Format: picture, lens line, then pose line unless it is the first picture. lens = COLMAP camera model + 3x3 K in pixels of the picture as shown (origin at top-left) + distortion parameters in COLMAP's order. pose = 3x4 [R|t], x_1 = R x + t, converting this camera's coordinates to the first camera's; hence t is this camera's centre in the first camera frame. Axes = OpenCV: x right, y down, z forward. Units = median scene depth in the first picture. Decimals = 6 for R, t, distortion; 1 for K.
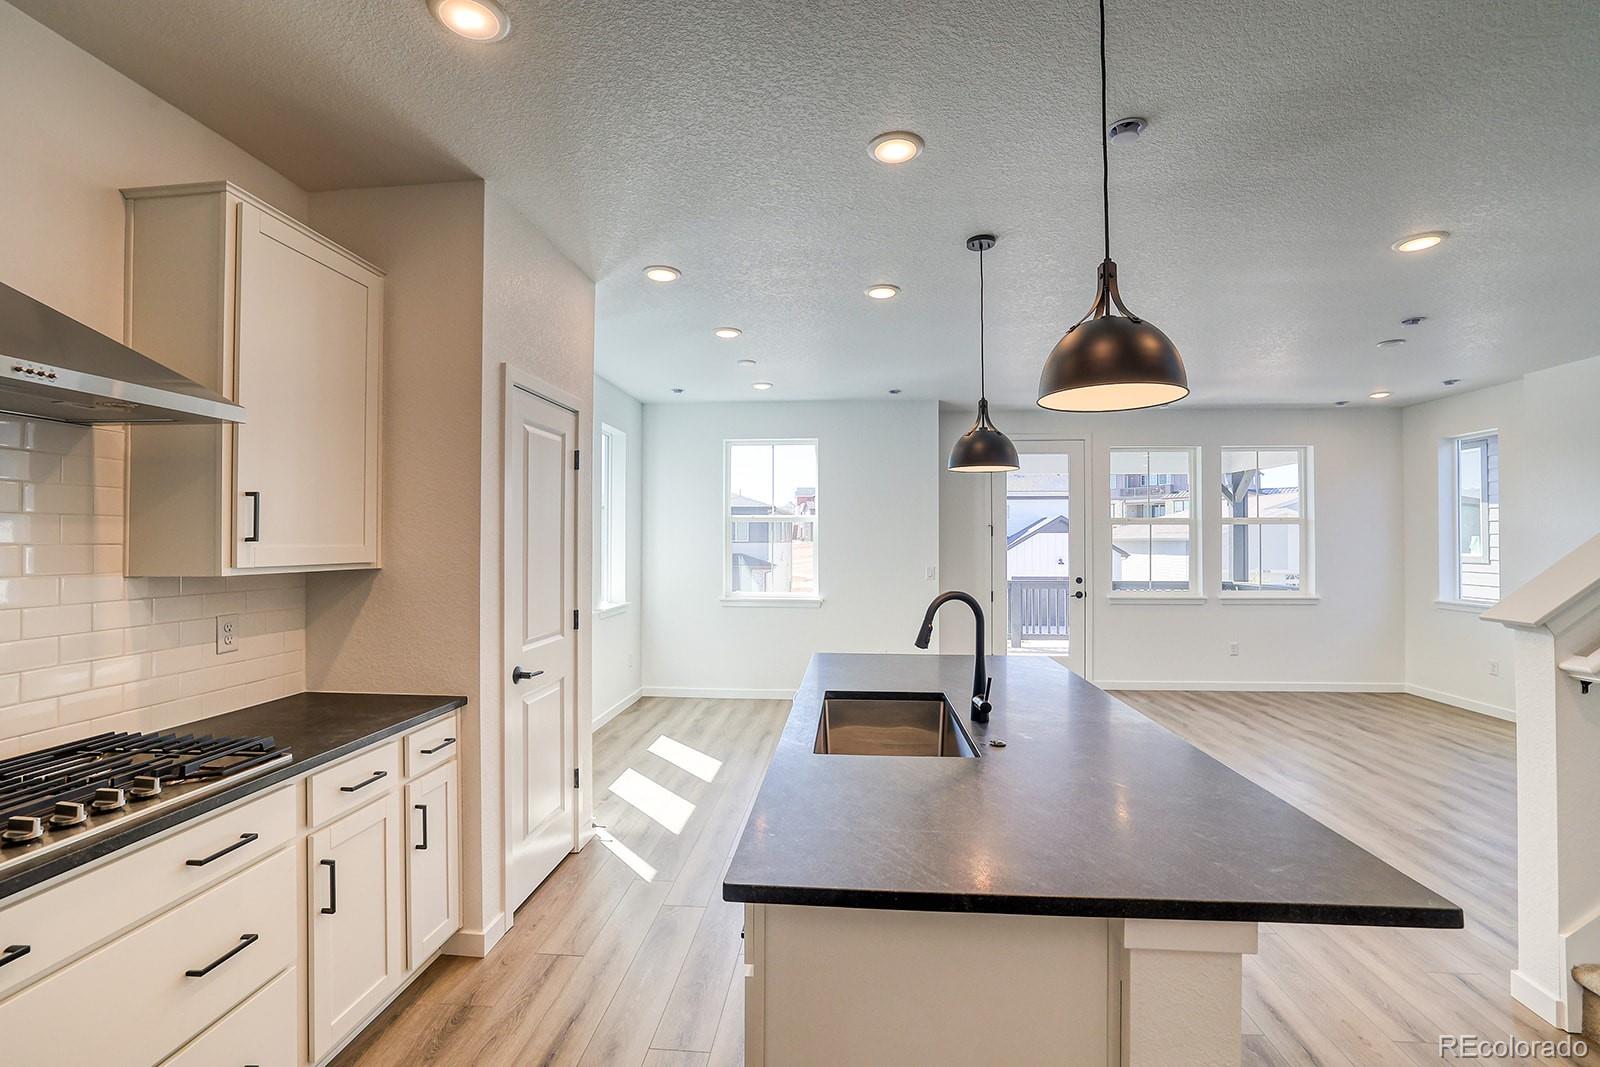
lens RADIAL K [[691.0, 0, 801.5], [0, 691.0, 535.6], [0, 0, 1]] dist [-0.031919, 0.007493]
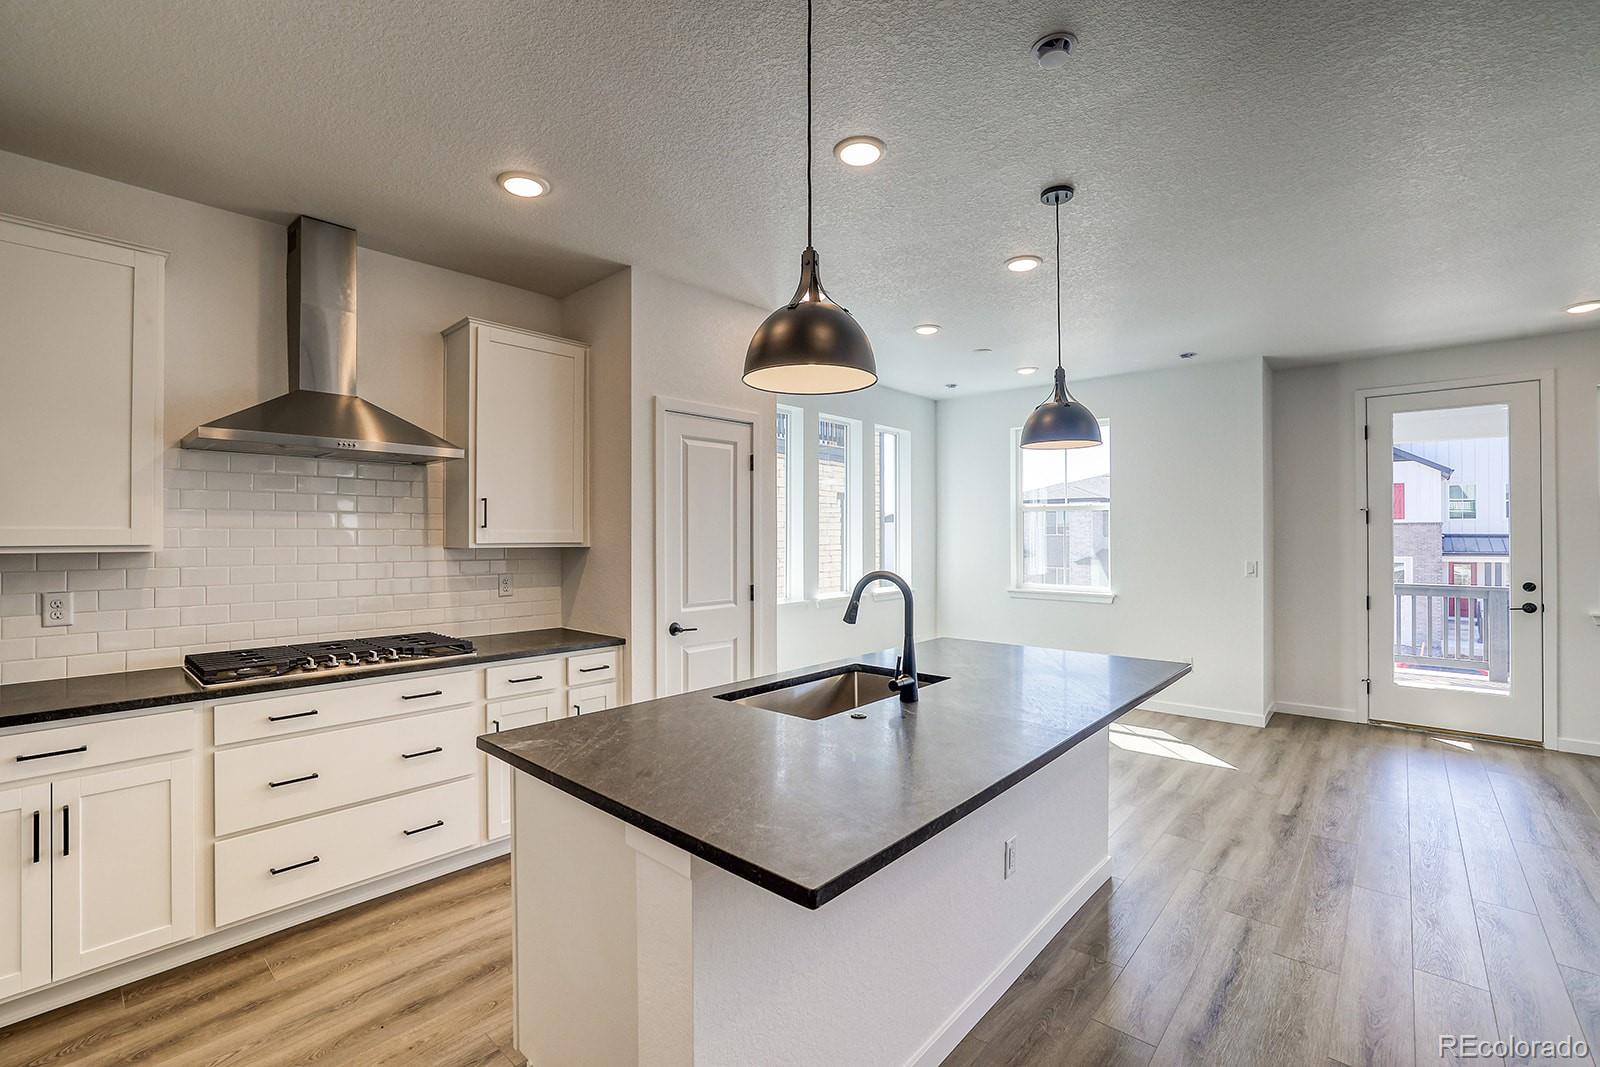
lens RADIAL K [[691.0, 0, 796.0], [0, 691.0, 532.9], [0, 0, 1]] dist [-0.031919, 0.007493]
pose [[0.797322, -0.003618, -0.603544, 0.263092], [0.005772, 0.999982, 0.001631, 0.007423], [0.603527, -0.004784, 0.797328, 0.036038]]
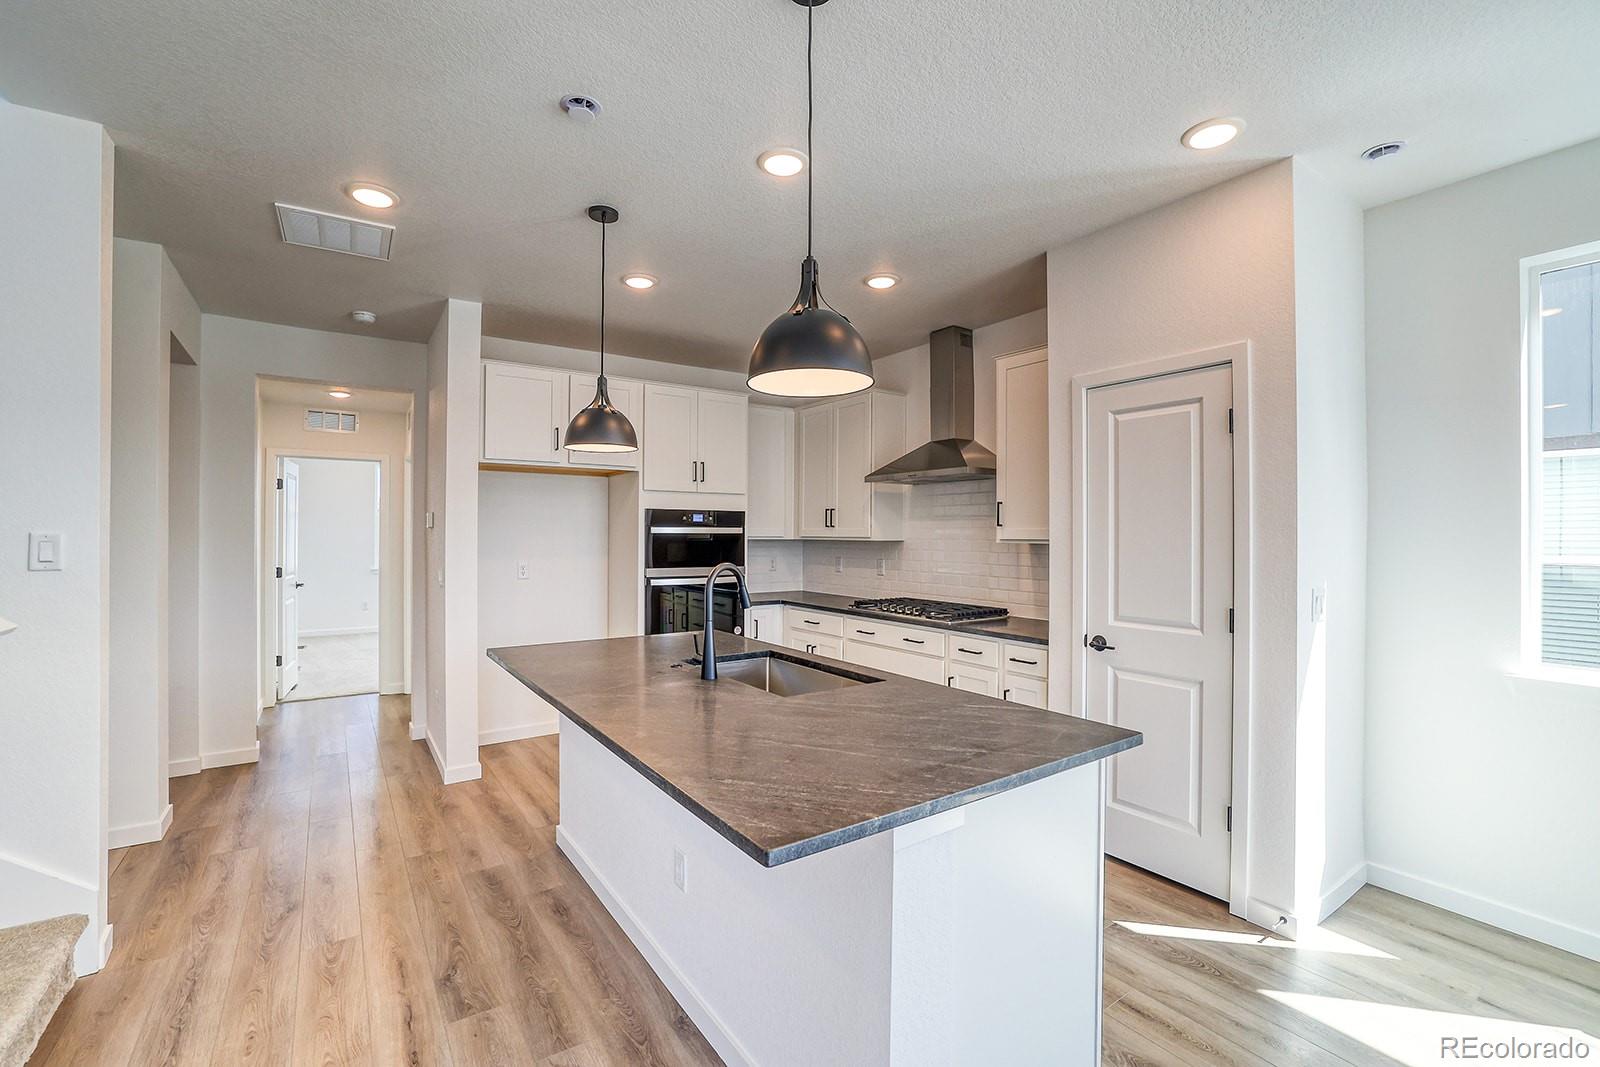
lens RADIAL K [[691.0, 0, 794.6], [0, 691.0, 526.4], [0, 0, 1]] dist [-0.031919, 0.007493]
pose [[-0.778977, -0.004833, -0.627034, 0.307595], [0.007460, 0.999828, -0.016974, 0.012419], [0.627008, -0.017900, -0.778807, 0.701868]]
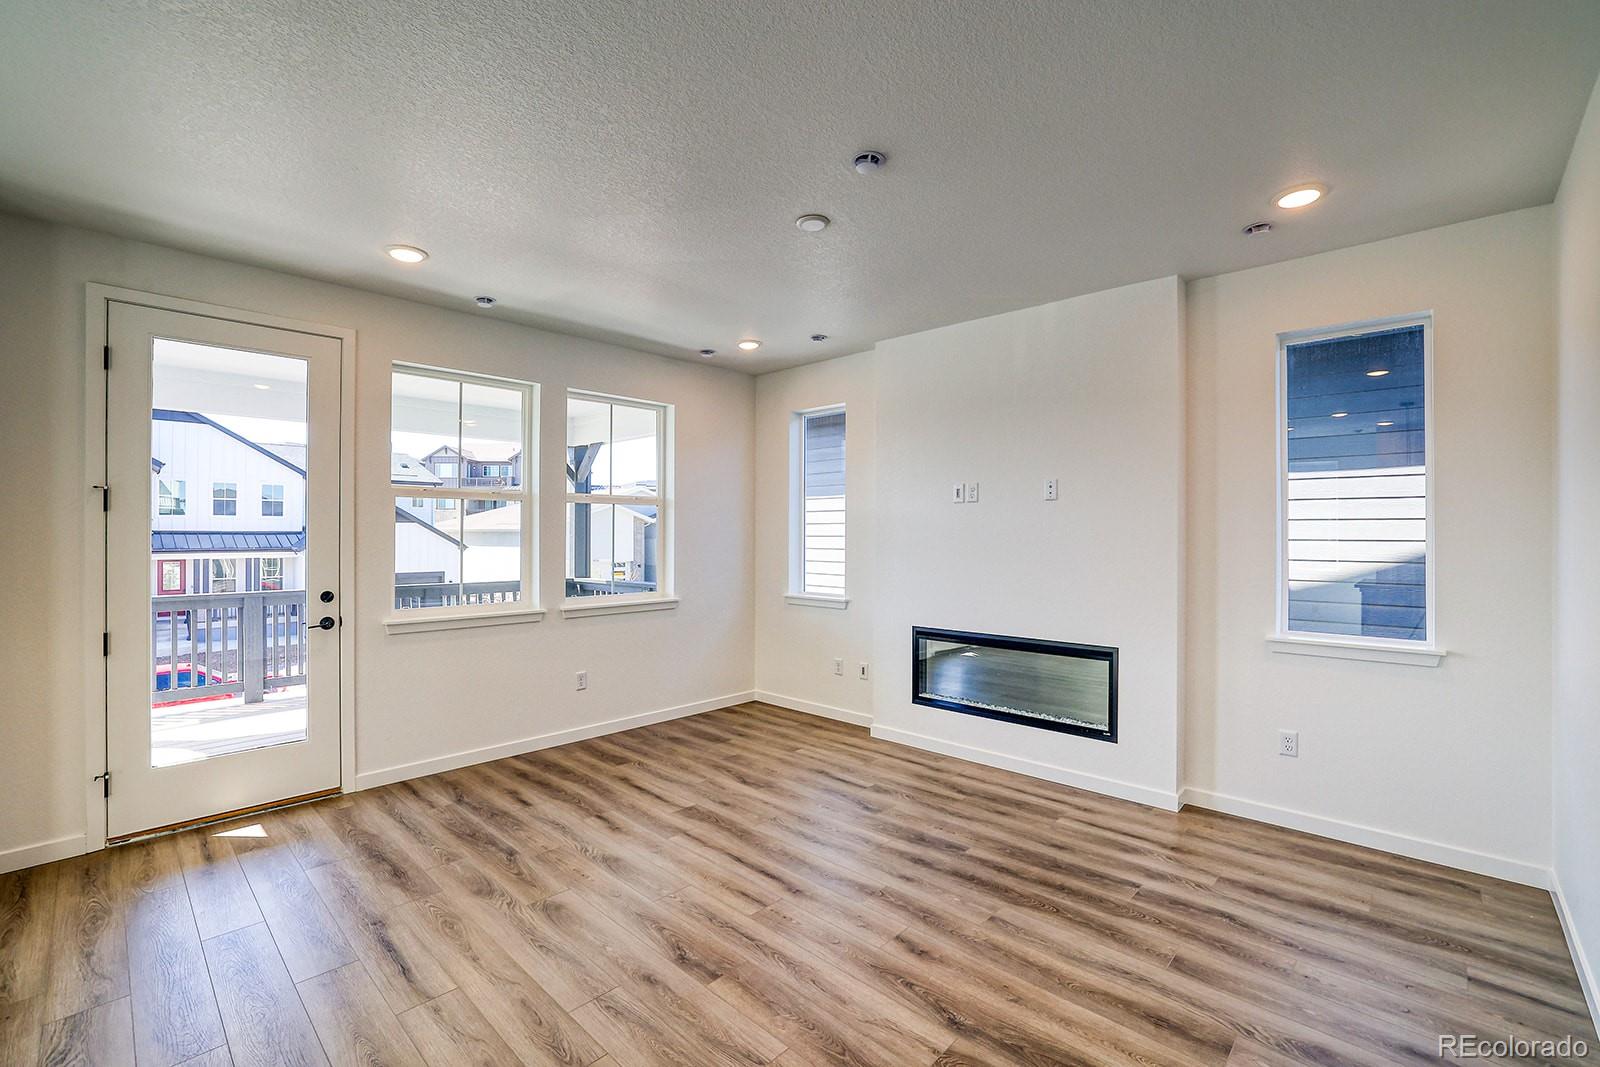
lens RADIAL K [[691.0, 0, 801.2], [0, 691.0, 530.0], [0, 0, 1]] dist [-0.031919, 0.007493]
pose [[0.627643, 0.004934, 0.778485, 0.255893], [-0.008004, 0.999968, 0.000115, 0.011027], [-0.778460, -0.006303, 0.627663, 0.434386]]
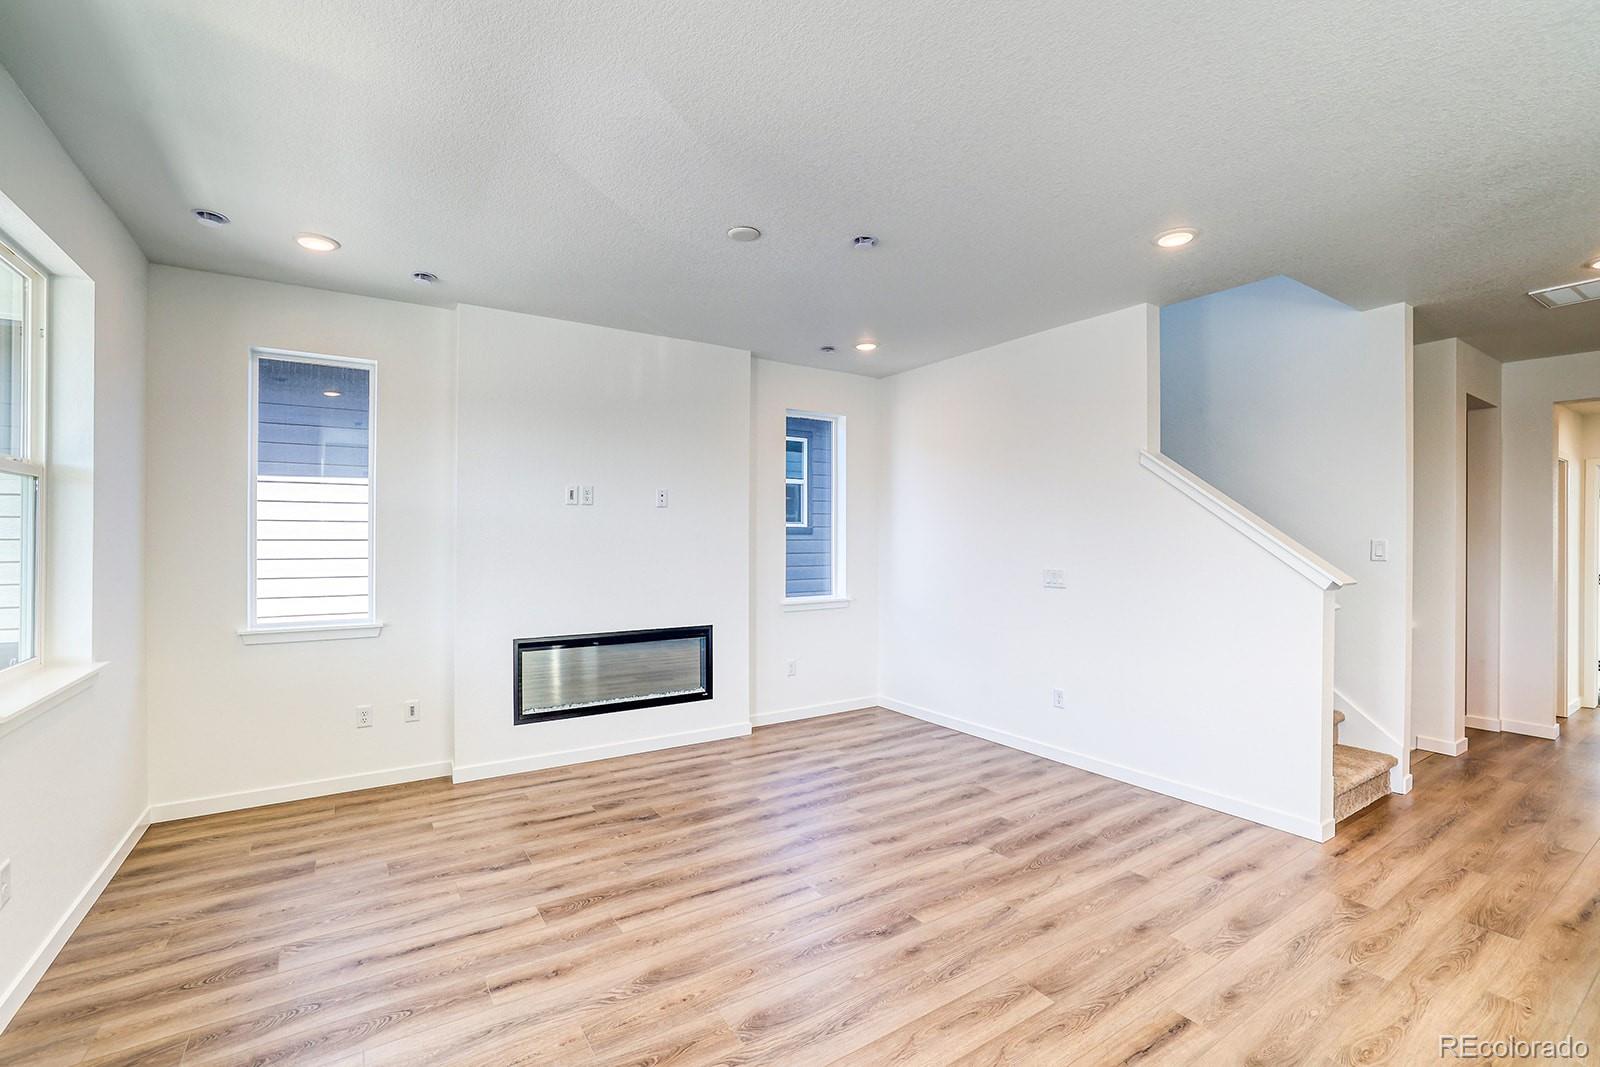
lens RADIAL K [[691.0, 0, 797.2], [0, 691.0, 543.3], [0, 0, 1]] dist [-0.031919, 0.007493]
pose [[-0.617093, -0.007704, 0.786853, 0.223485], [-0.012383, 0.999923, 0.000079, 0.018386], [-0.786793, -0.009695, -0.617141, 1.025785]]
